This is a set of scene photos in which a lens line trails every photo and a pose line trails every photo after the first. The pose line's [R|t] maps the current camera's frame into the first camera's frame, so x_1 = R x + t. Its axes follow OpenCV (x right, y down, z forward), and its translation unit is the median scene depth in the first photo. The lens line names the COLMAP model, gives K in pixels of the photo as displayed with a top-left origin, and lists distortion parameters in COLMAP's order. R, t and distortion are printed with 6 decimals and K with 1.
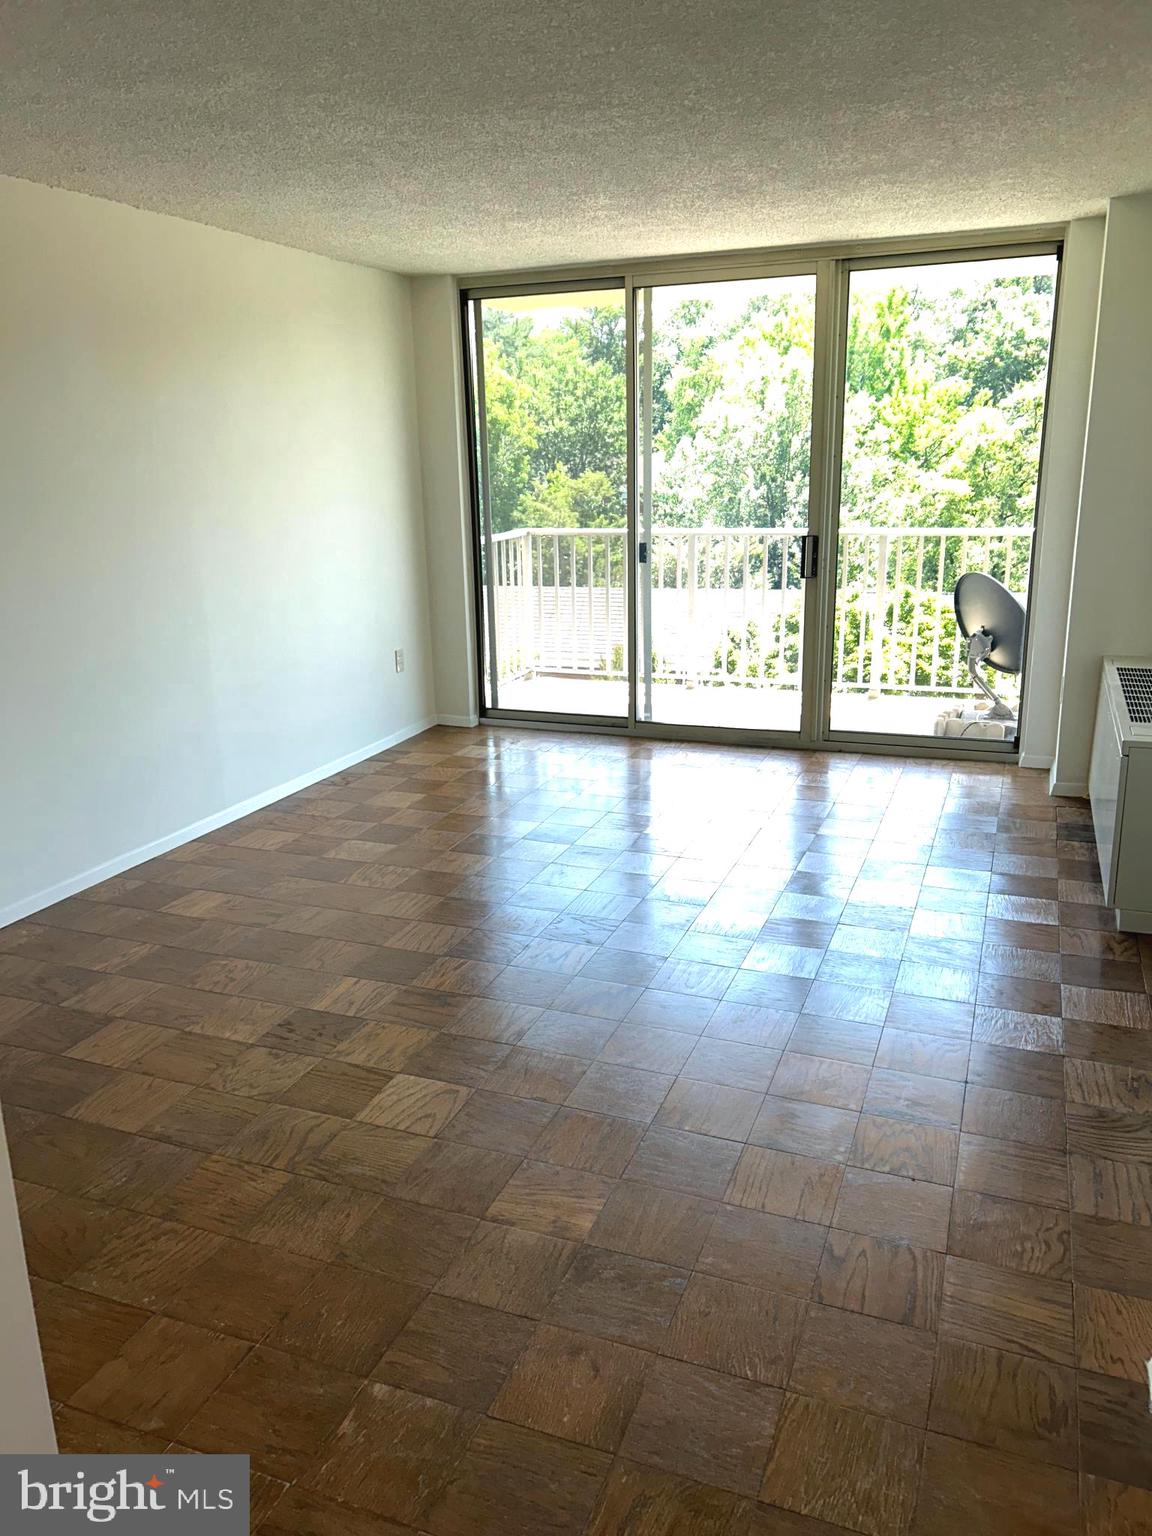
lens RADIAL K [[1158.6, 0, 576.0], [0, 1158.6, 768.0], [0, 0, 1]] dist [0.052774, -0.057299]
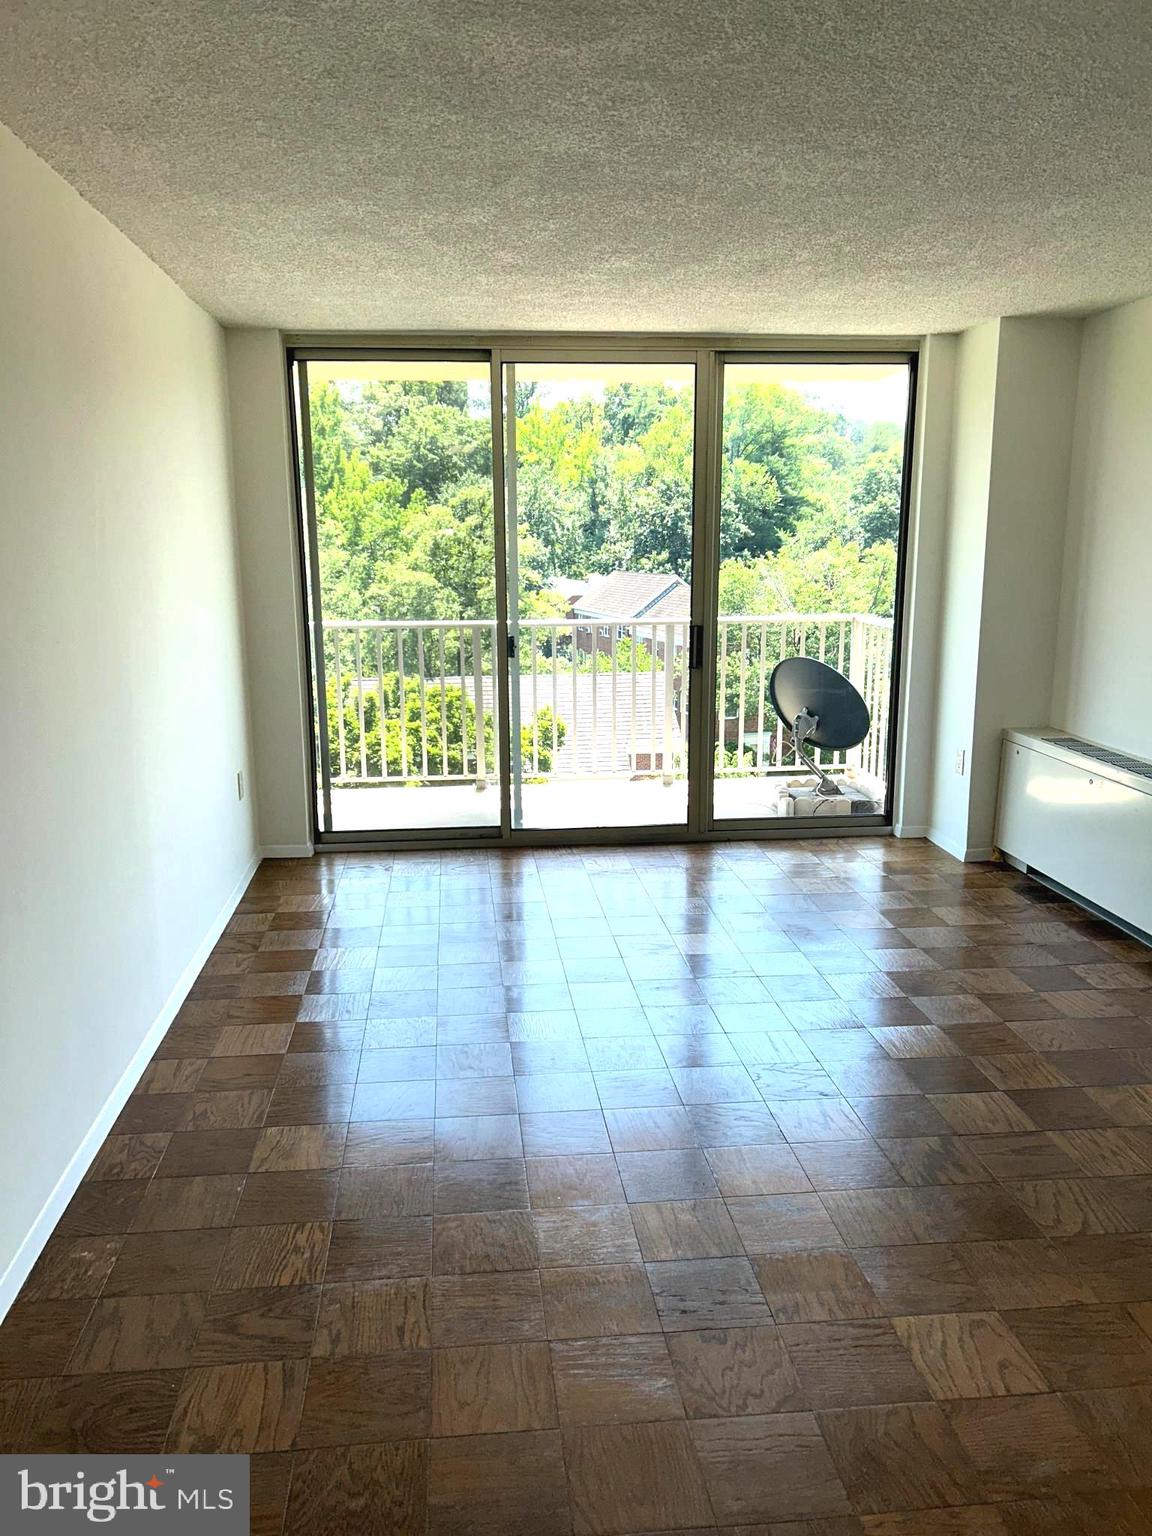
lens RADIAL K [[1159.4, 0, 576.0], [0, 1159.4, 768.0], [0, 0, 1]] dist [0.059824, -0.002137]
pose [[0.892108, -0.075792, 0.445420, -0.310120], [0.108917, 0.992832, -0.049205, -0.039513], [-0.438498, 0.092410, 0.893969, 0.168431]]
